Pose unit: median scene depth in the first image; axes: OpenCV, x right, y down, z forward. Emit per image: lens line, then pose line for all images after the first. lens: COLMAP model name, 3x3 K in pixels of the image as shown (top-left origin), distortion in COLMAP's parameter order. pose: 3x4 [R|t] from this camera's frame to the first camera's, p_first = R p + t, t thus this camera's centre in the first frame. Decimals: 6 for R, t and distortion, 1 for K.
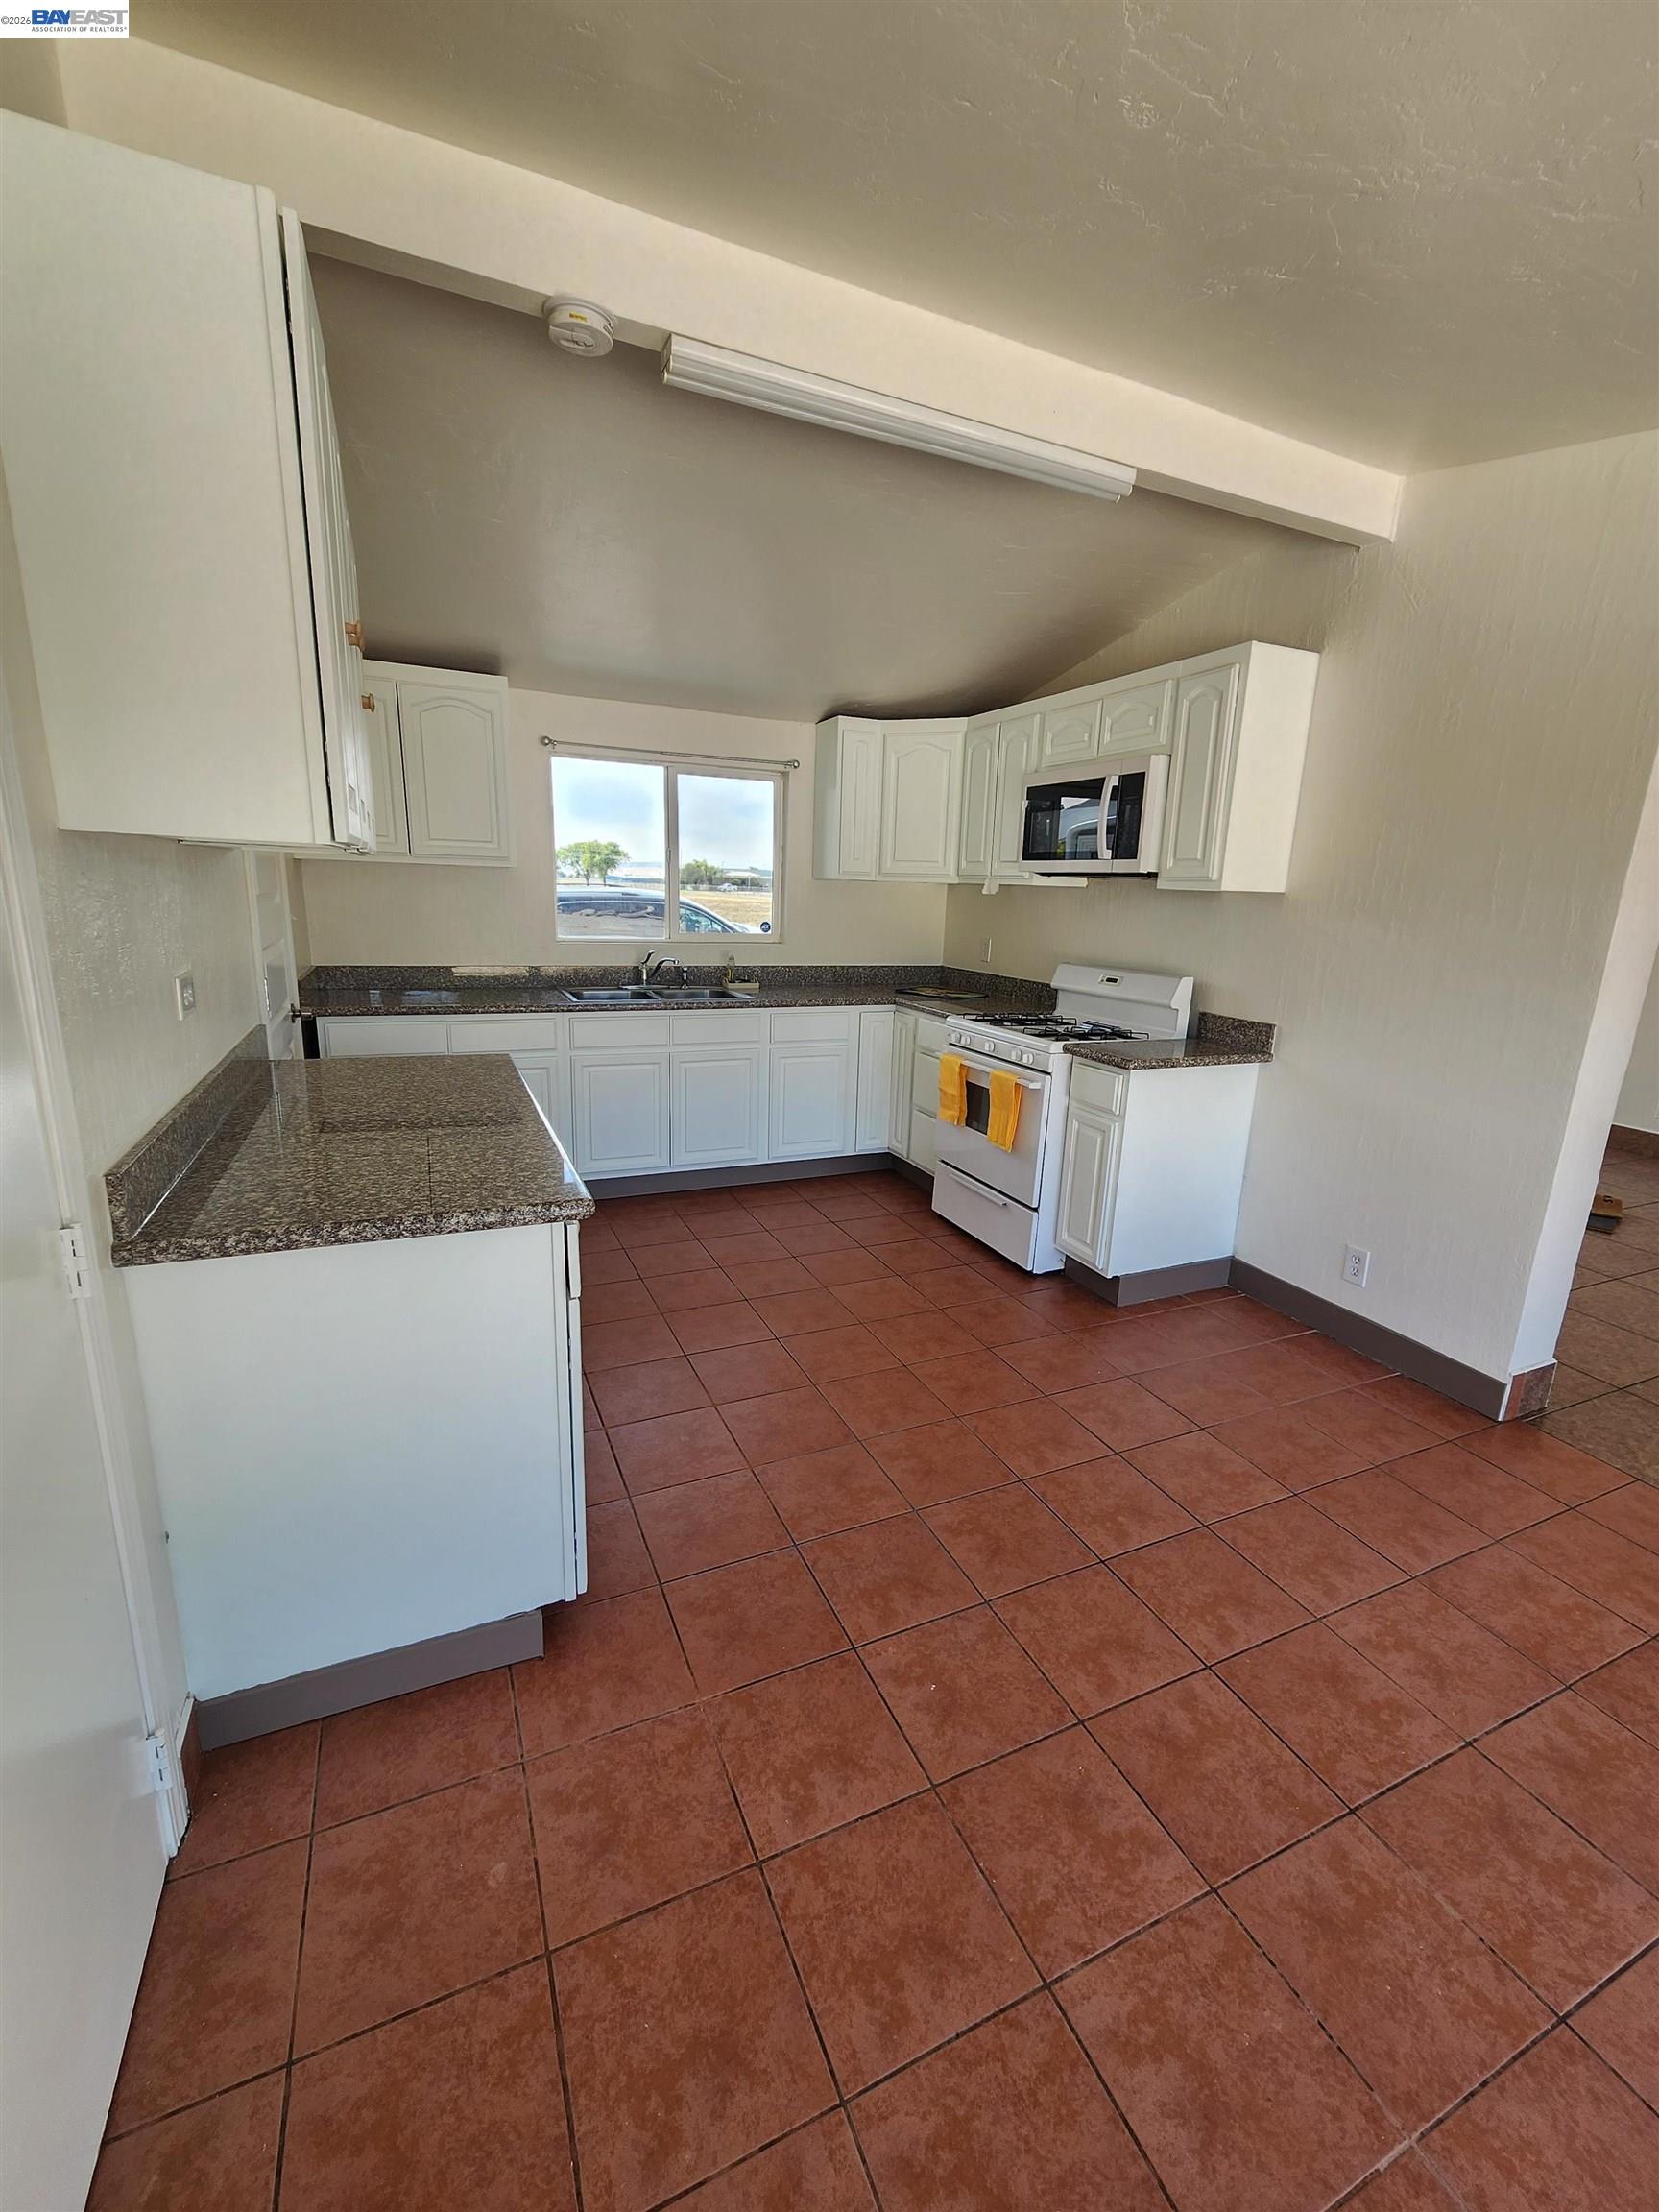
lens RADIAL K [[911.1, 0, 841.8], [0, 911.1, 1112.2], [0, 0, 1]] dist [-0.003594, 0.002627]
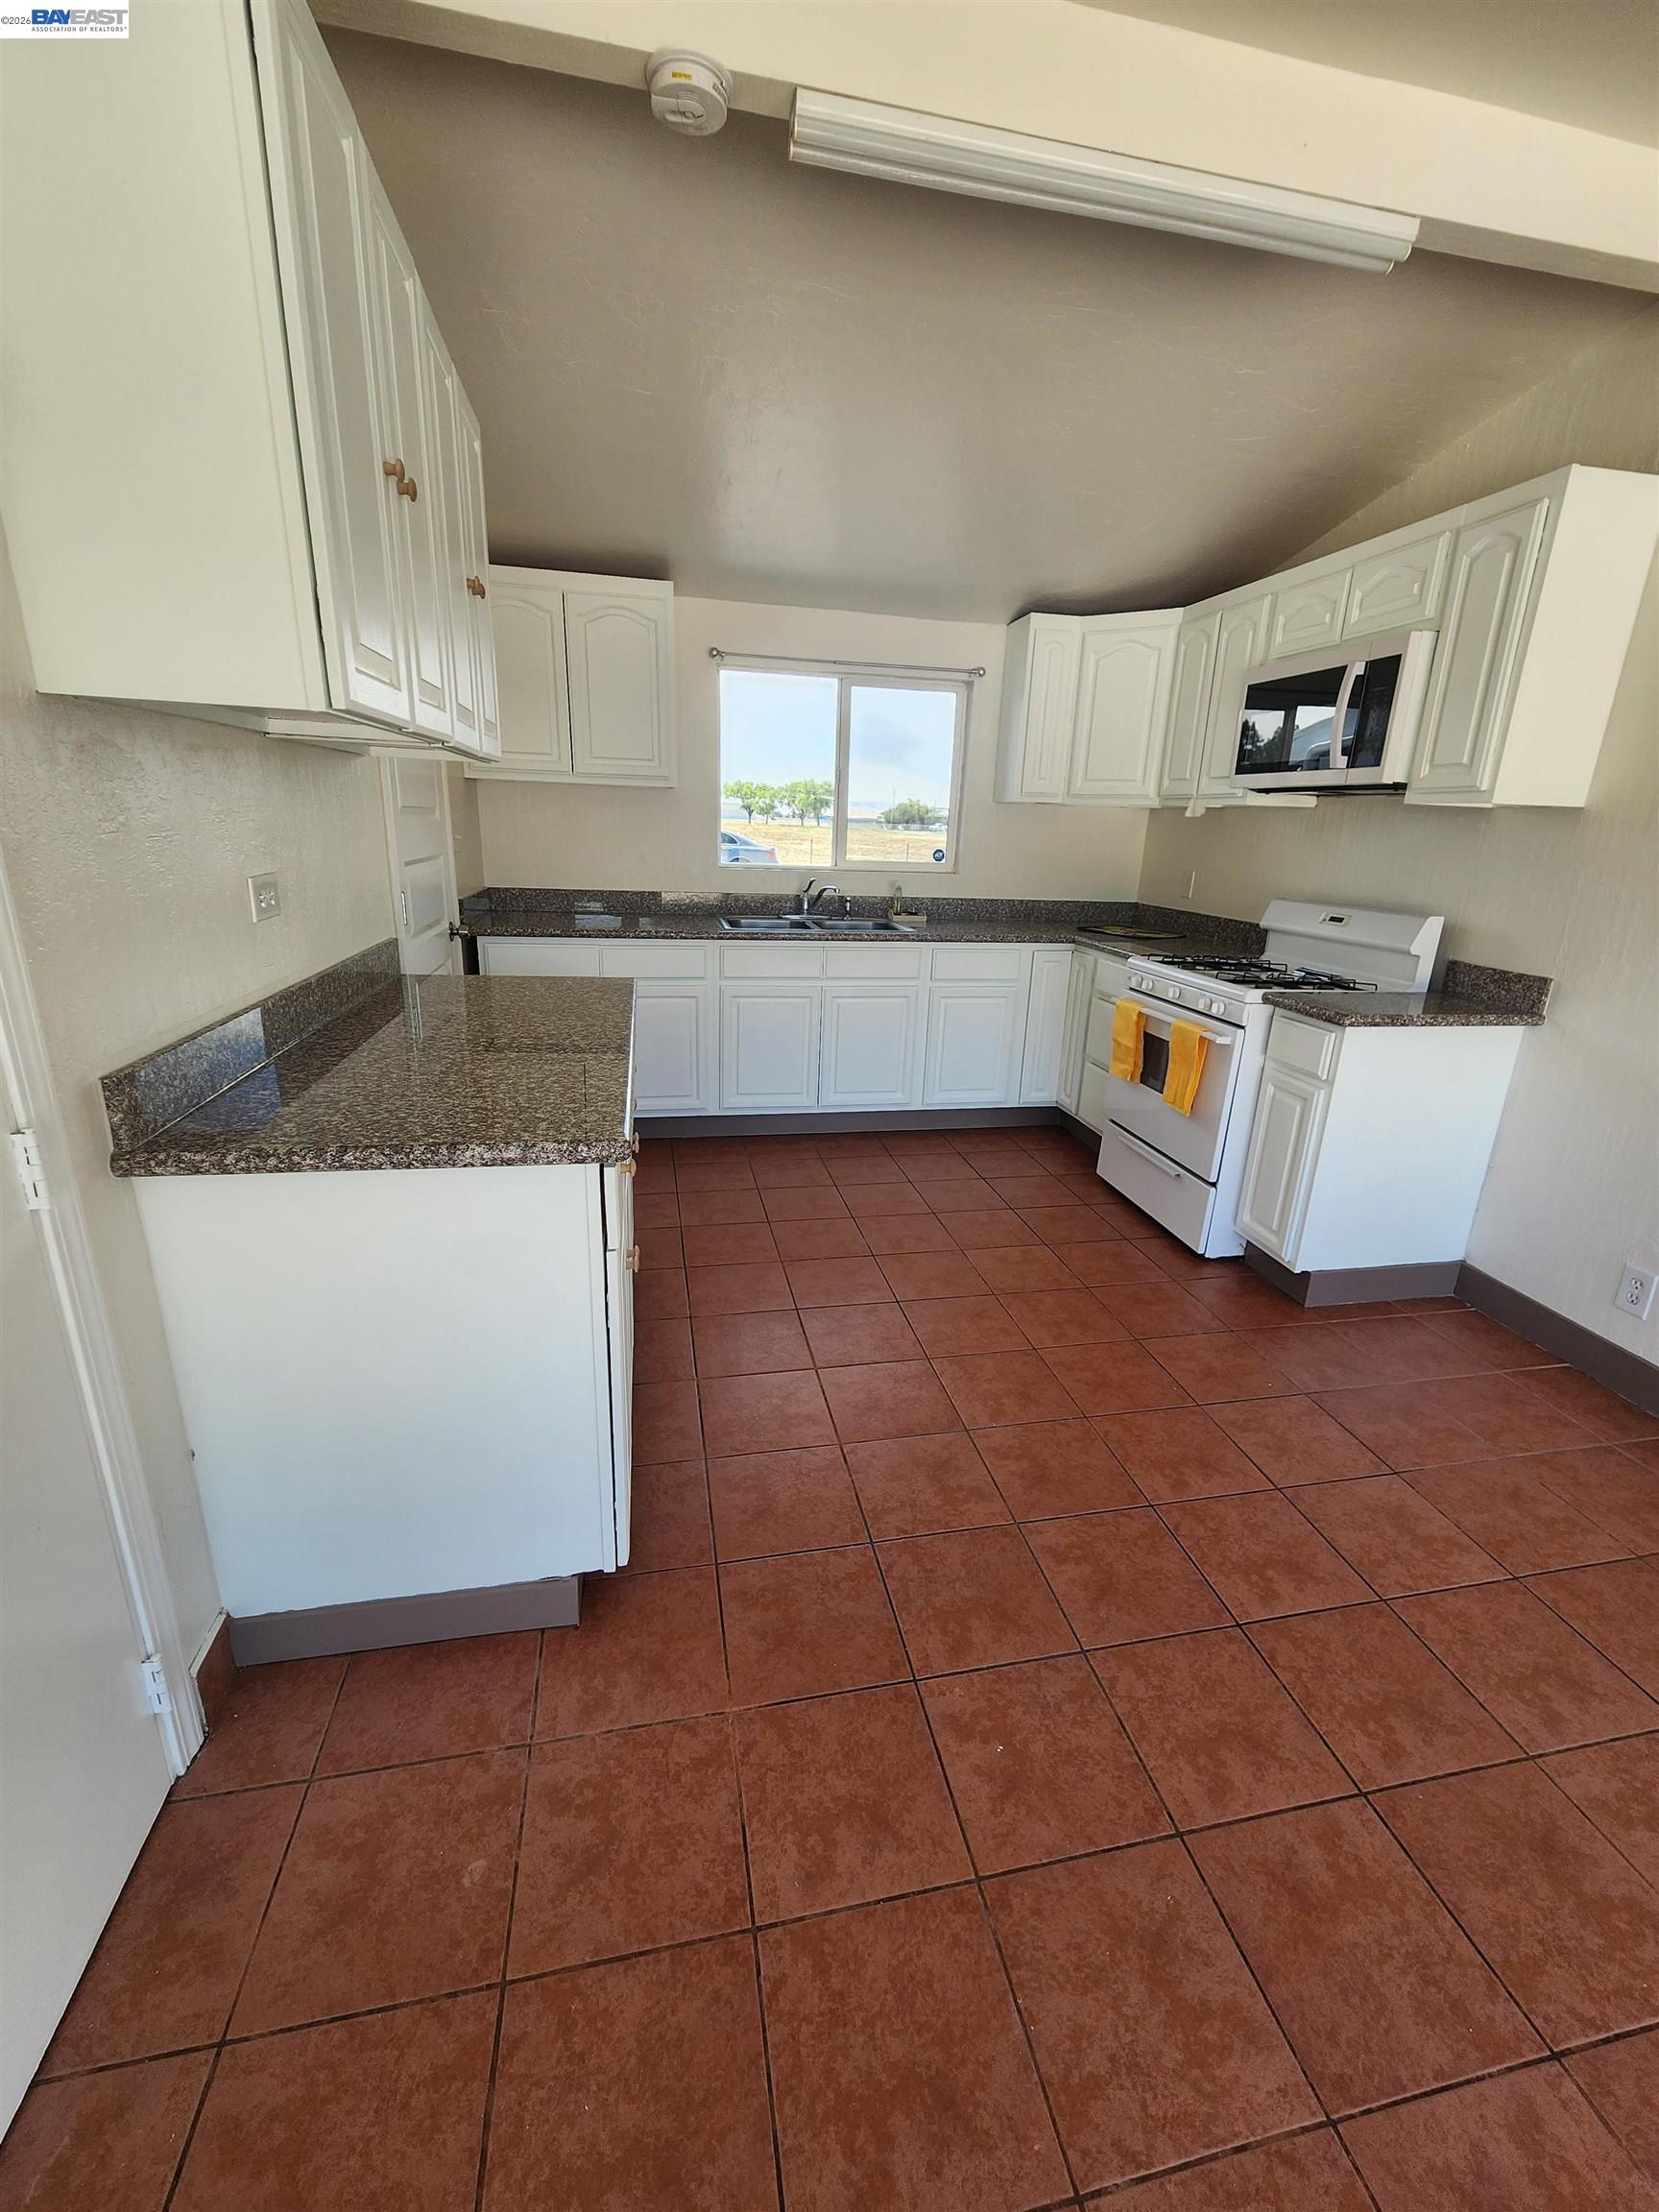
lens RADIAL K [[911.1, 0, 844.7], [0, 911.1, 1111.7], [0, 0, 1]] dist [-0.003594, 0.002627]
pose [[0.975981, 0.067195, -0.207233, 0.087870], [-0.054492, 0.996303, 0.066414, 0.000411], [0.210930, -0.053526, 0.976035, 0.170698]]
